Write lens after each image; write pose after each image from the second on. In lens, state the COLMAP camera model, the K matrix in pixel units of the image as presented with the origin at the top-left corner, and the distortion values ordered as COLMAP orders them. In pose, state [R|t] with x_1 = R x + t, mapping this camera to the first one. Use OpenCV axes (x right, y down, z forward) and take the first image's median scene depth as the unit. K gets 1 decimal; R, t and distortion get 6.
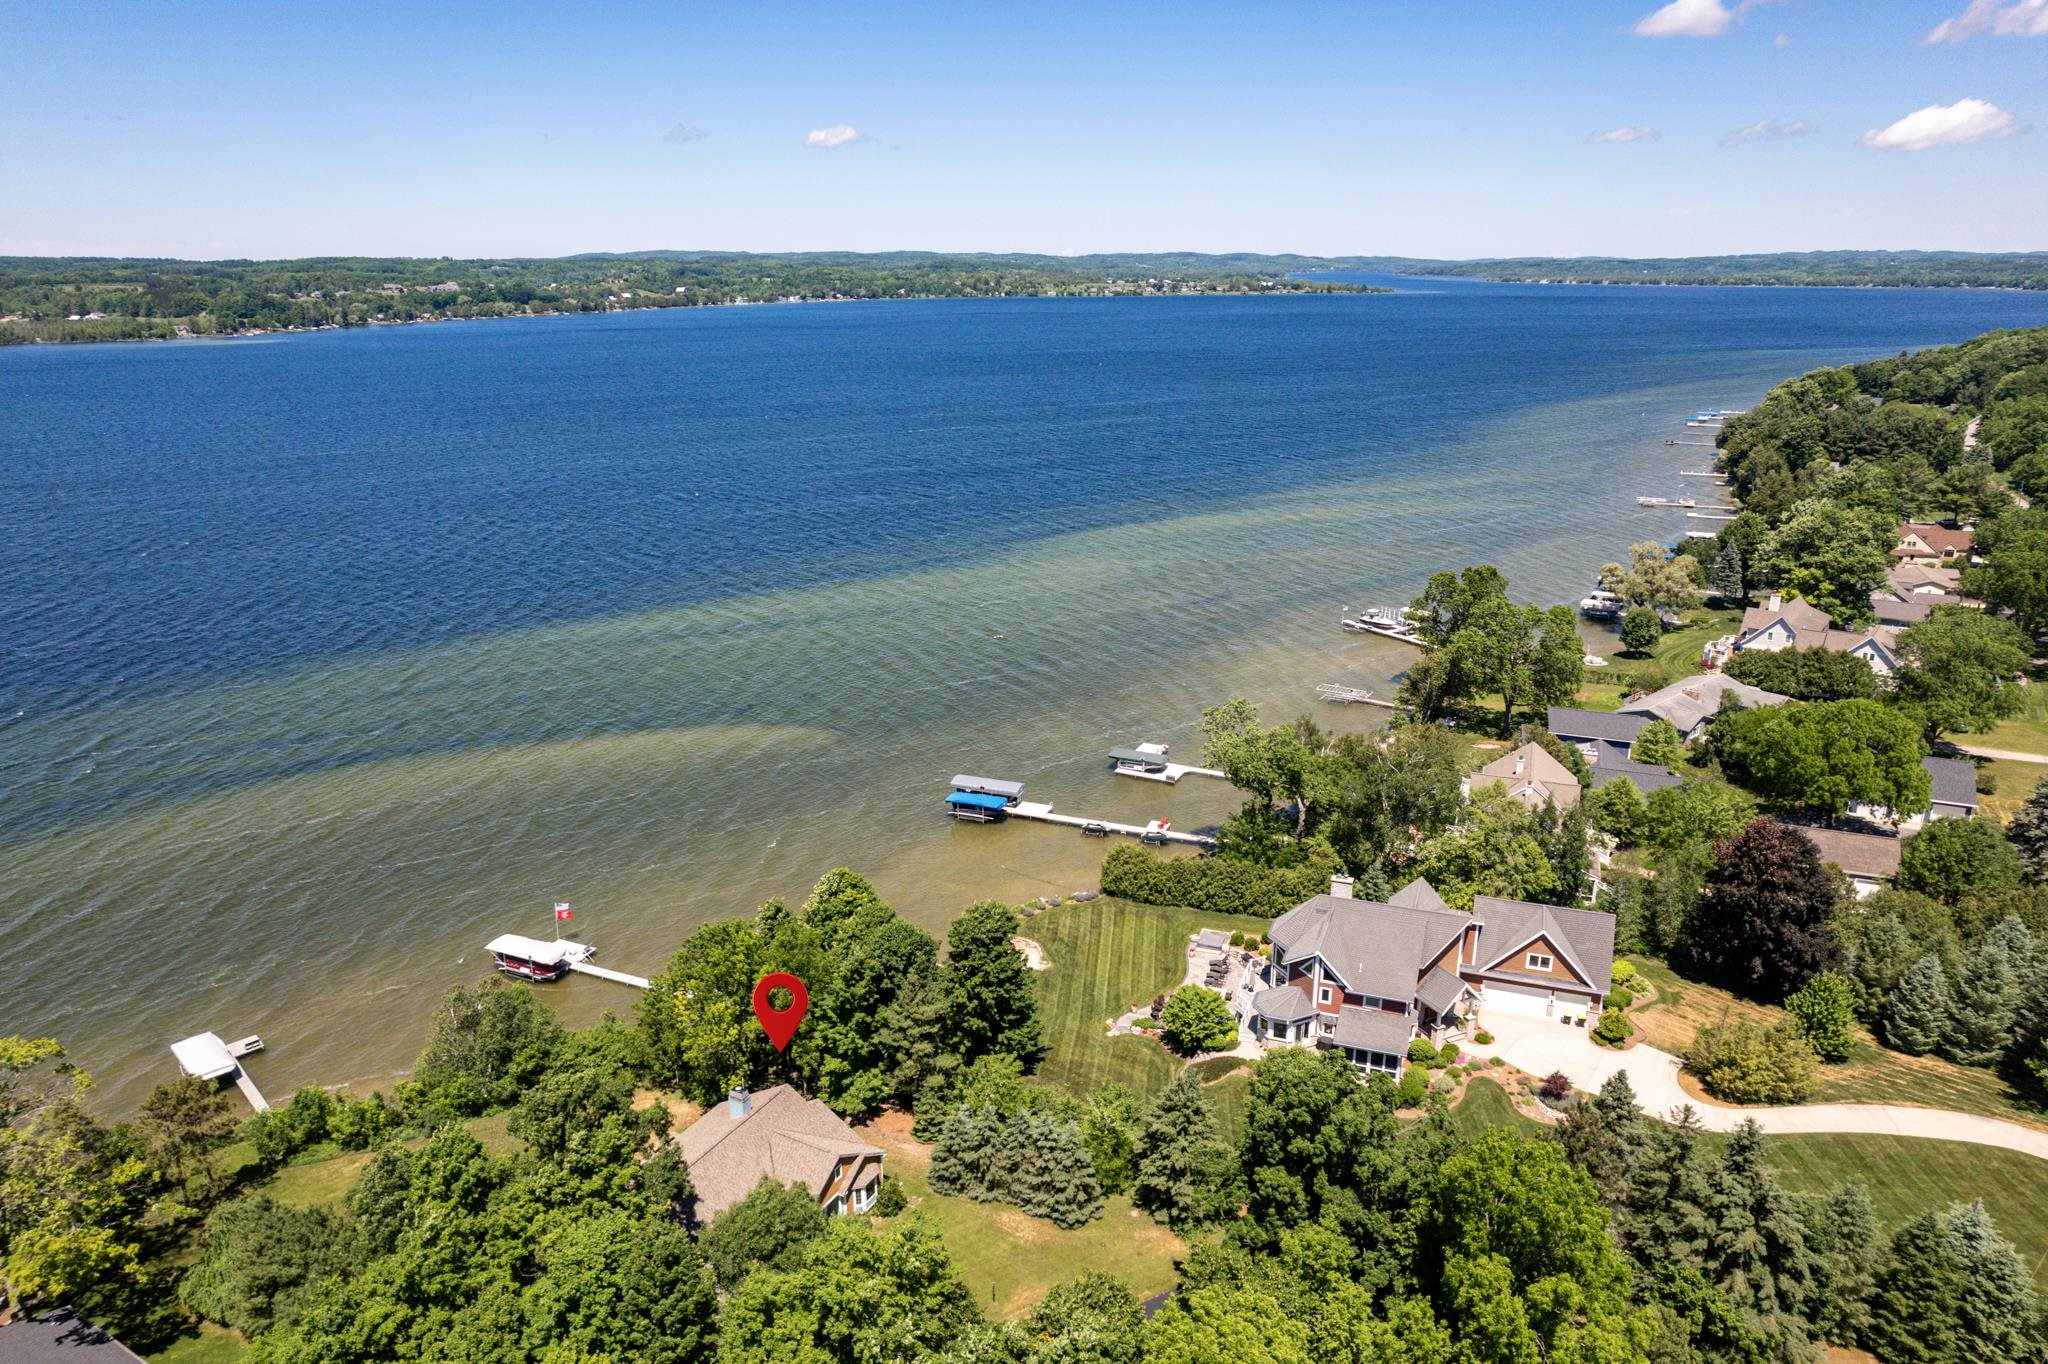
lens RADIAL K [[1323.2, 0, 1068.6], [0, 1323.2, 680.1], [0, 0, 1]] dist [-0.082337, 0.081283]
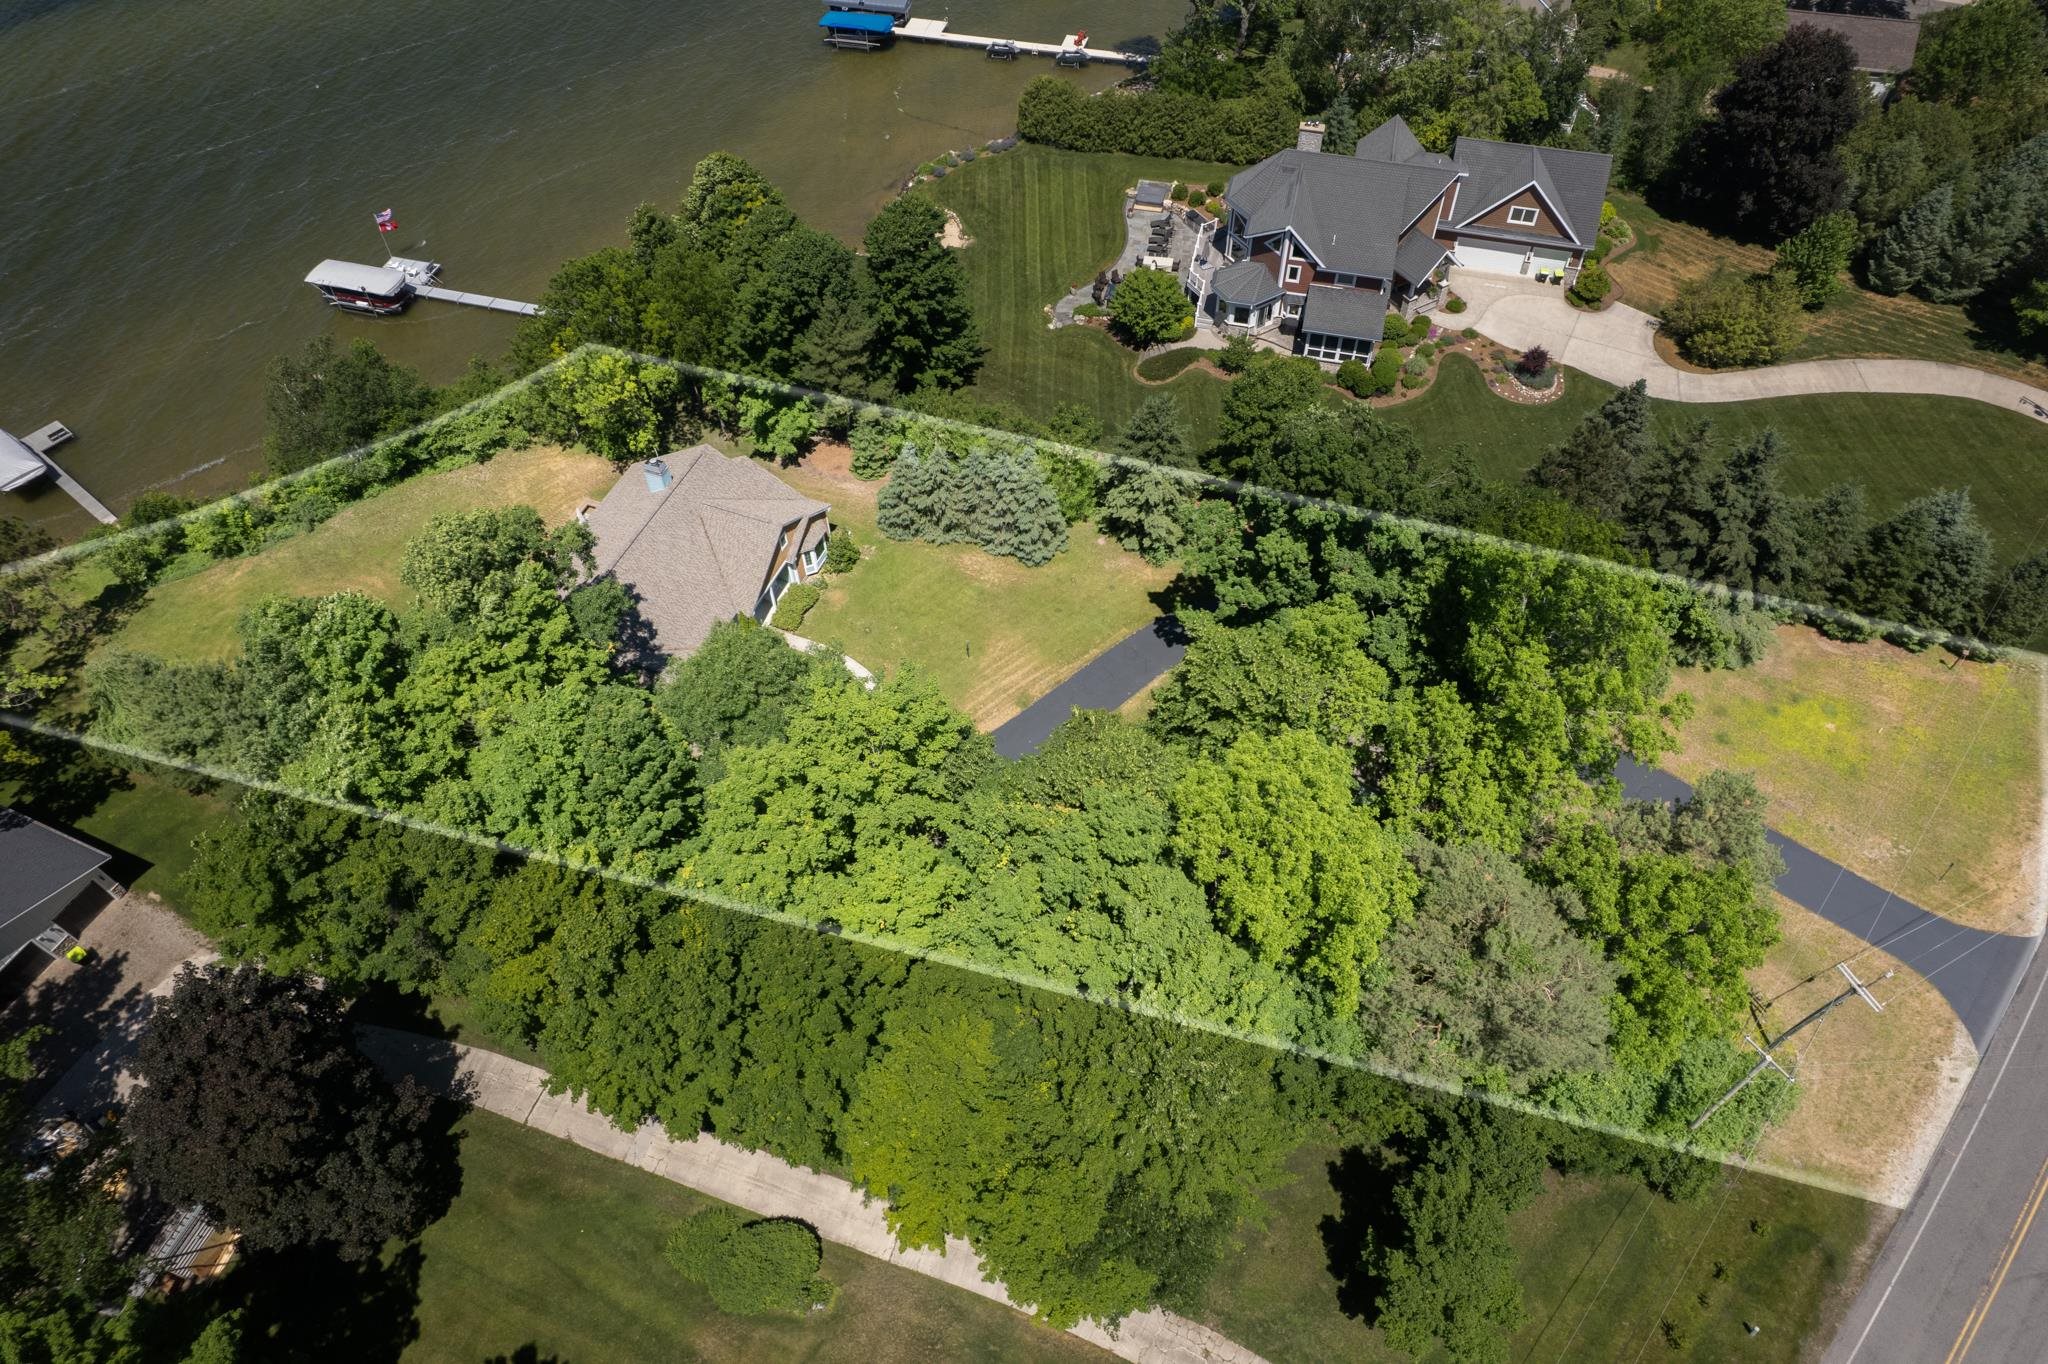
lens RADIAL K [[1323.2, 0, 1068.6], [0, 1323.2, 680.1], [0, 0, 1]] dist [-0.082337, 0.081283]
pose [[0.994820, -0.081142, 0.061231, -0.036025], [0.032325, 0.823609, 0.566235, -0.045487], [-0.096376, -0.561323, 0.821966, 0.147267]]
